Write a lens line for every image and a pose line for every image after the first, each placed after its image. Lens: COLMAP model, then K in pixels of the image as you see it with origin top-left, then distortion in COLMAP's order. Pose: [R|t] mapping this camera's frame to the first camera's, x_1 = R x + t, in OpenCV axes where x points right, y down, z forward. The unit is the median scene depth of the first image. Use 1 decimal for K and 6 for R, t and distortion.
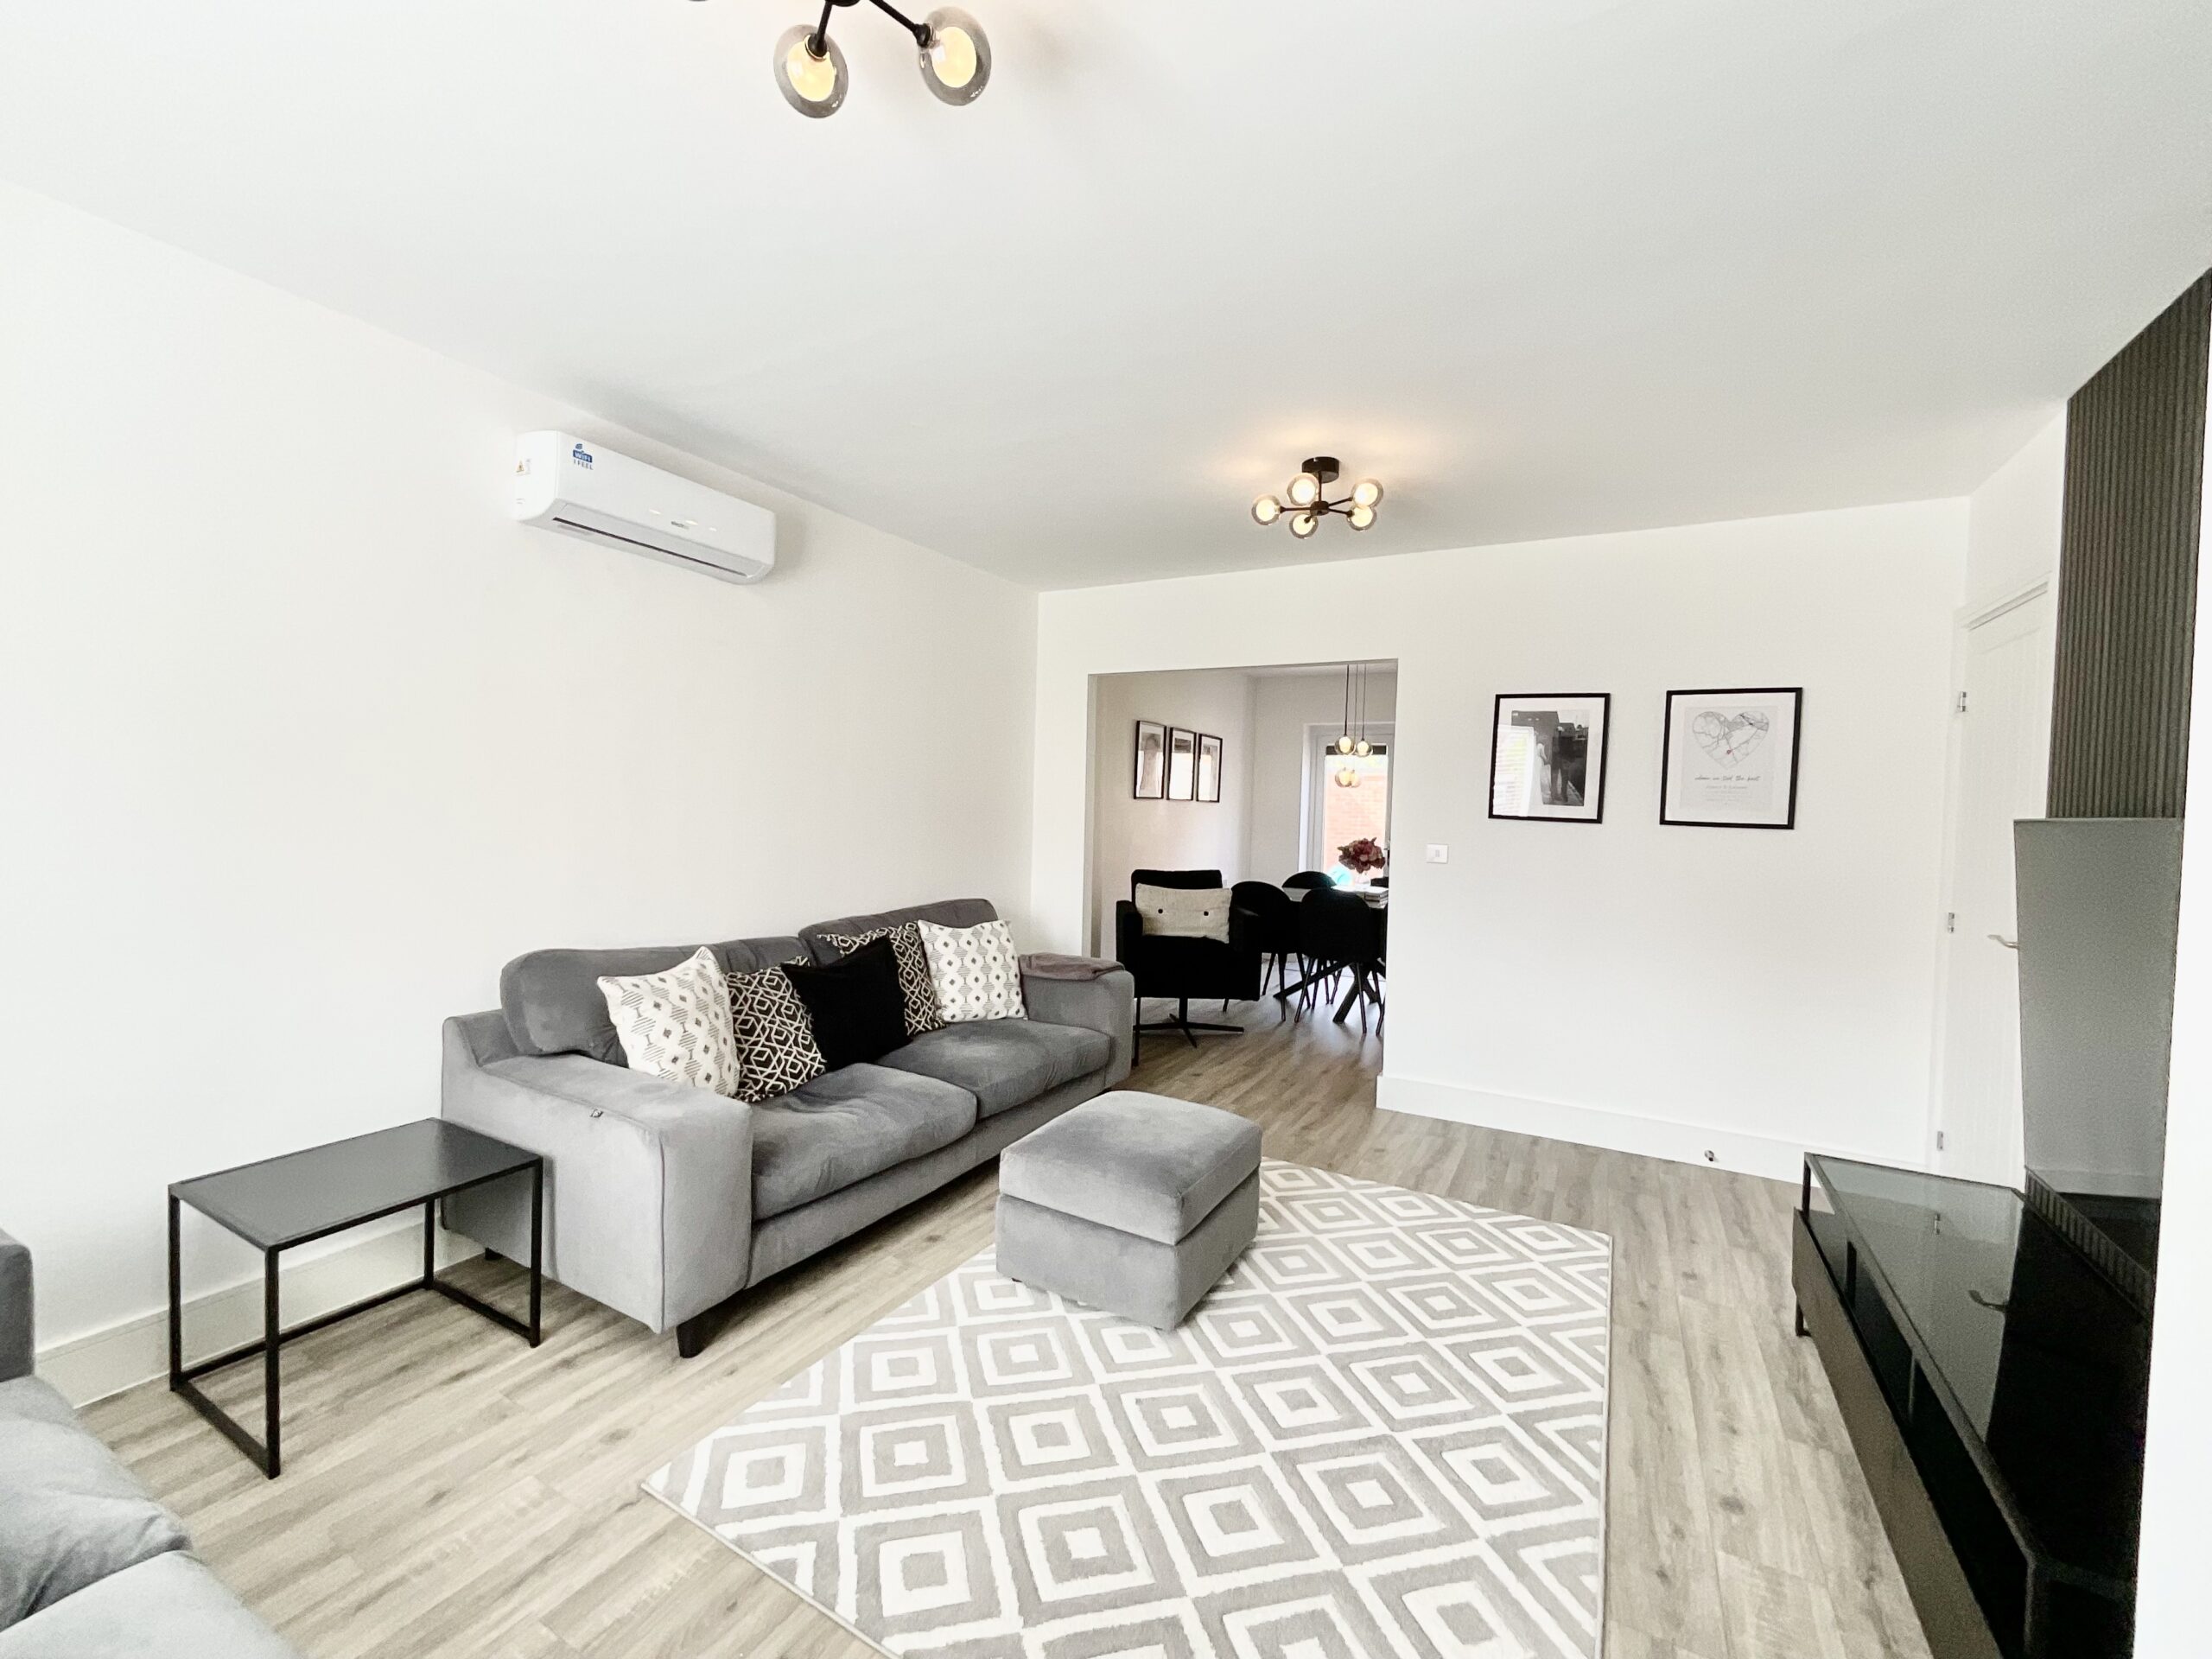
lens RADIAL K [[903.3, 0, 1106.0], [0, 903.3, 829.5], [0, 0, 1]] dist [-0.000261, 0.000393]
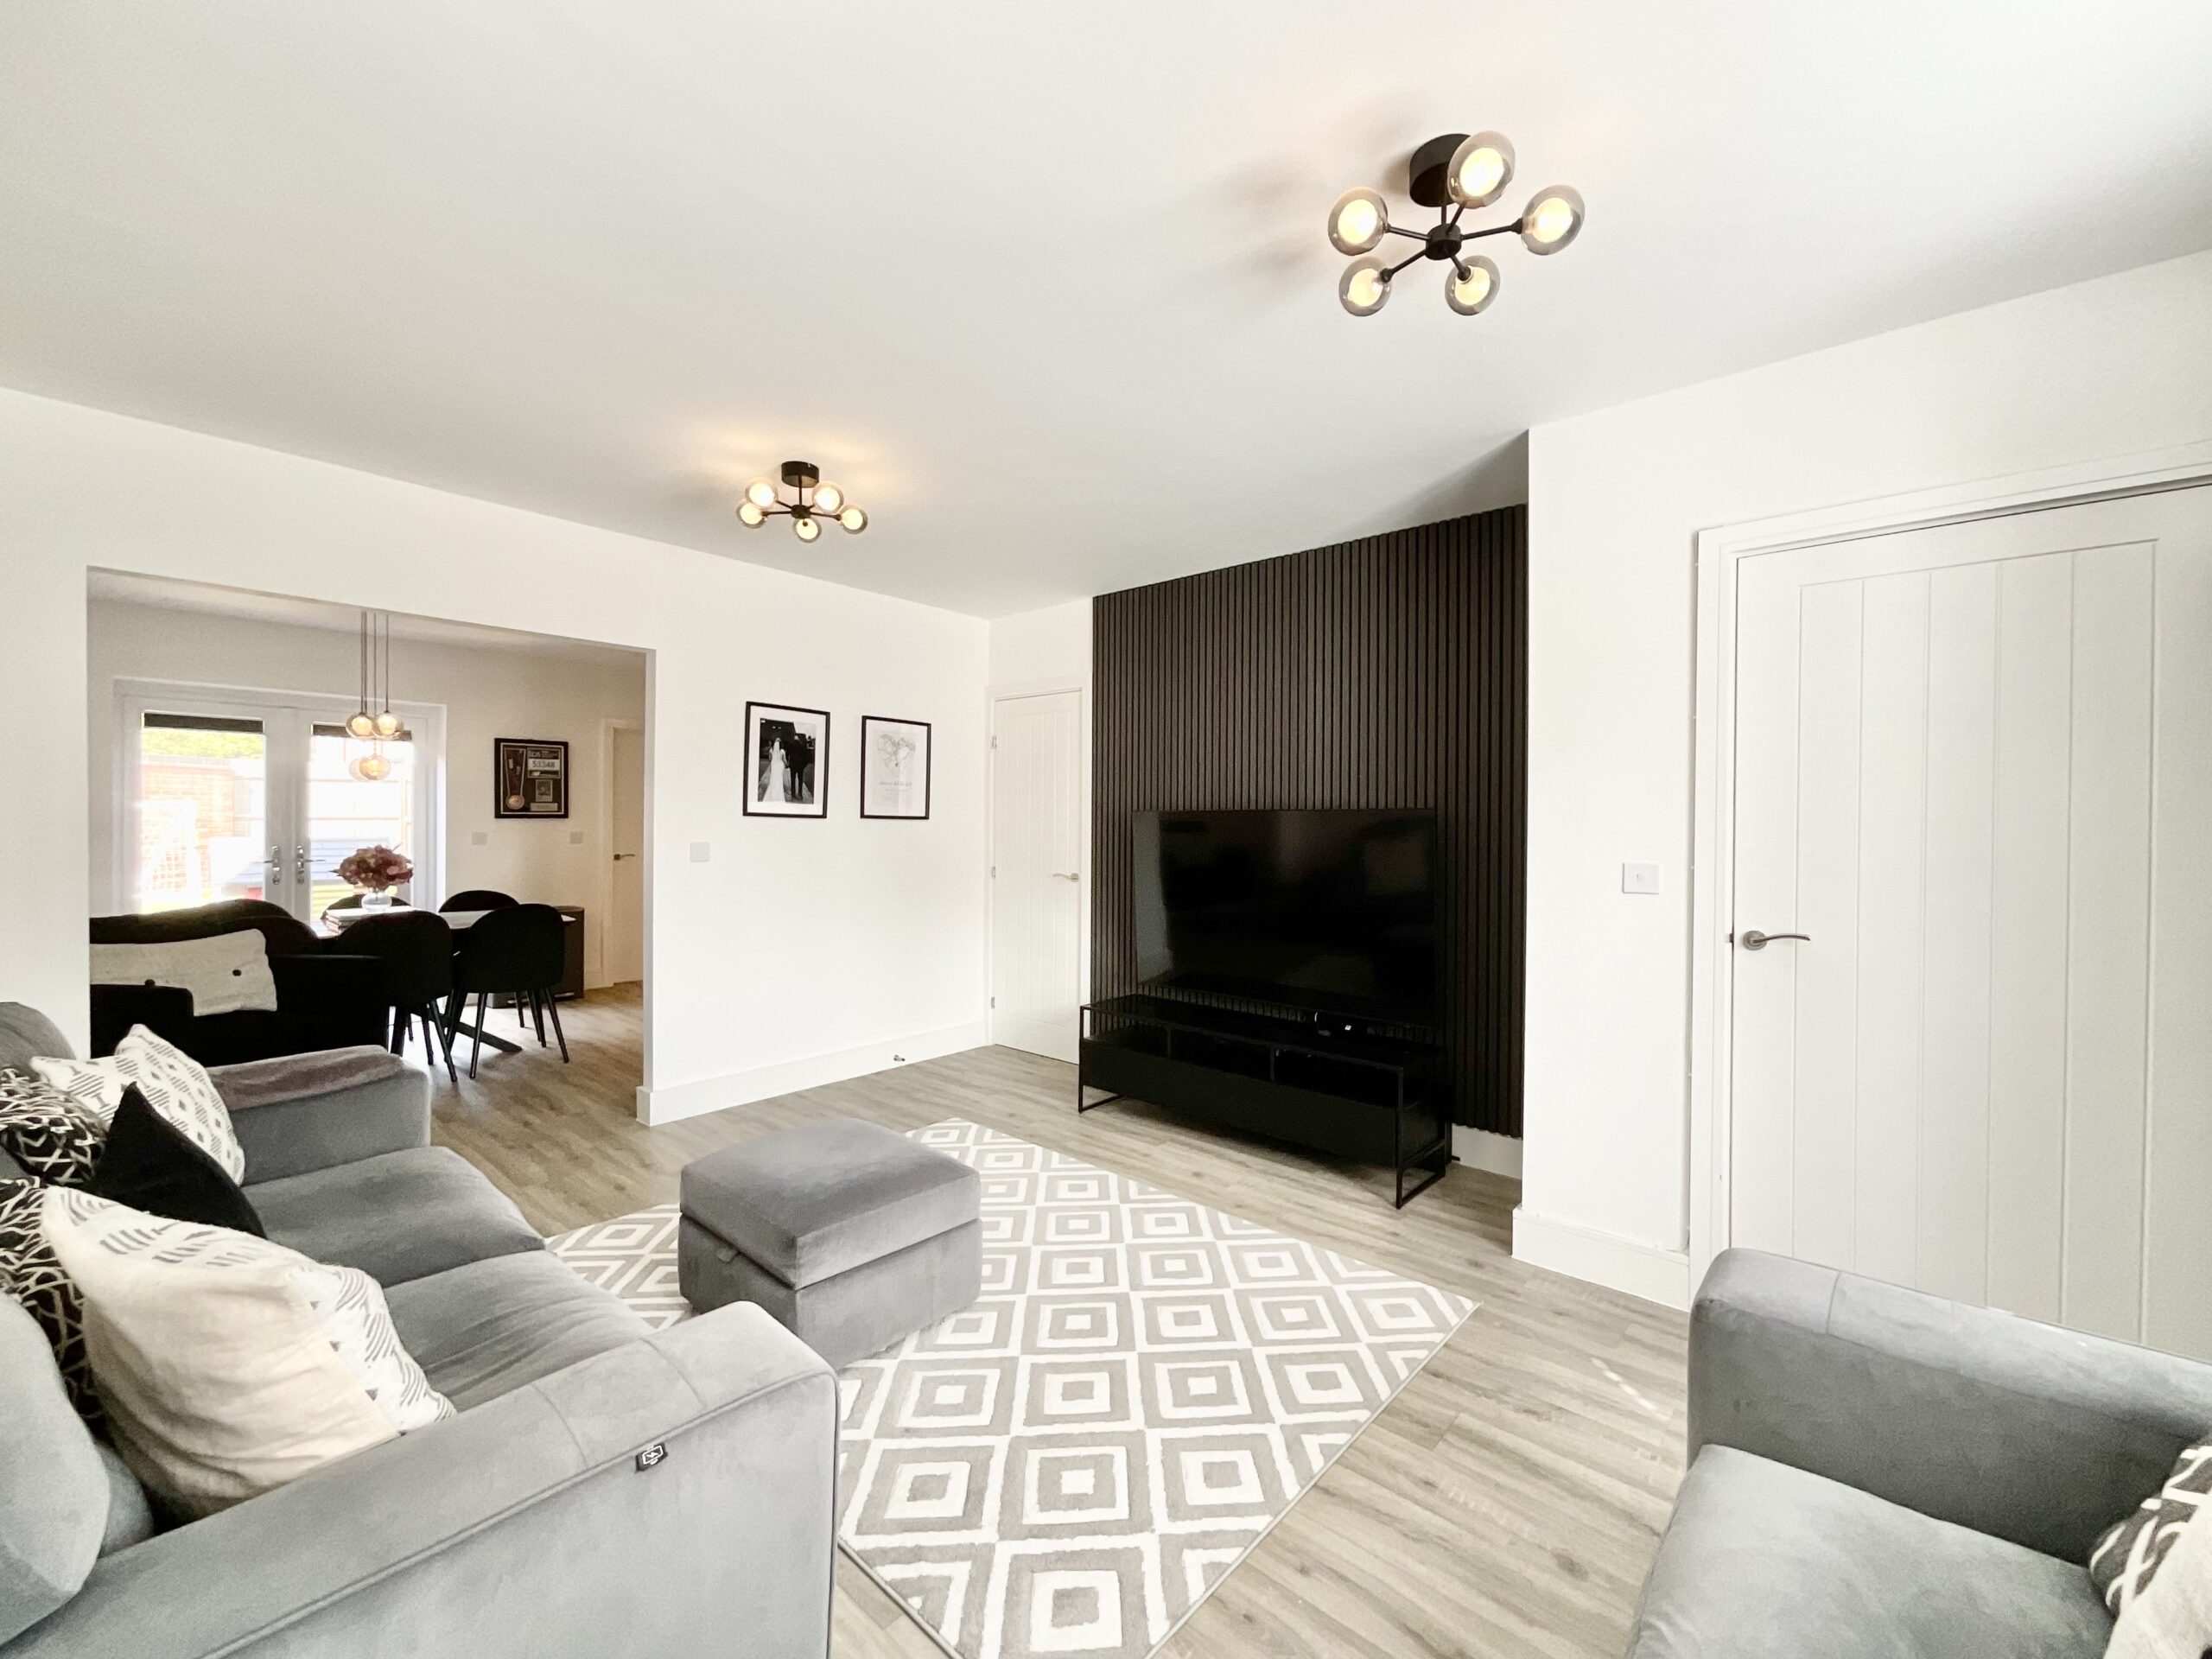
lens RADIAL K [[903.3, 0, 1106.0], [0, 903.3, 829.5], [0, 0, 1]] dist [-0.000261, 0.000393]
pose [[0.206148, -0.033501, 0.977947, -0.563318], [0.027999, 0.999206, 0.028328, -0.015660], [-0.978120, 0.021541, 0.206923, 0.377050]]
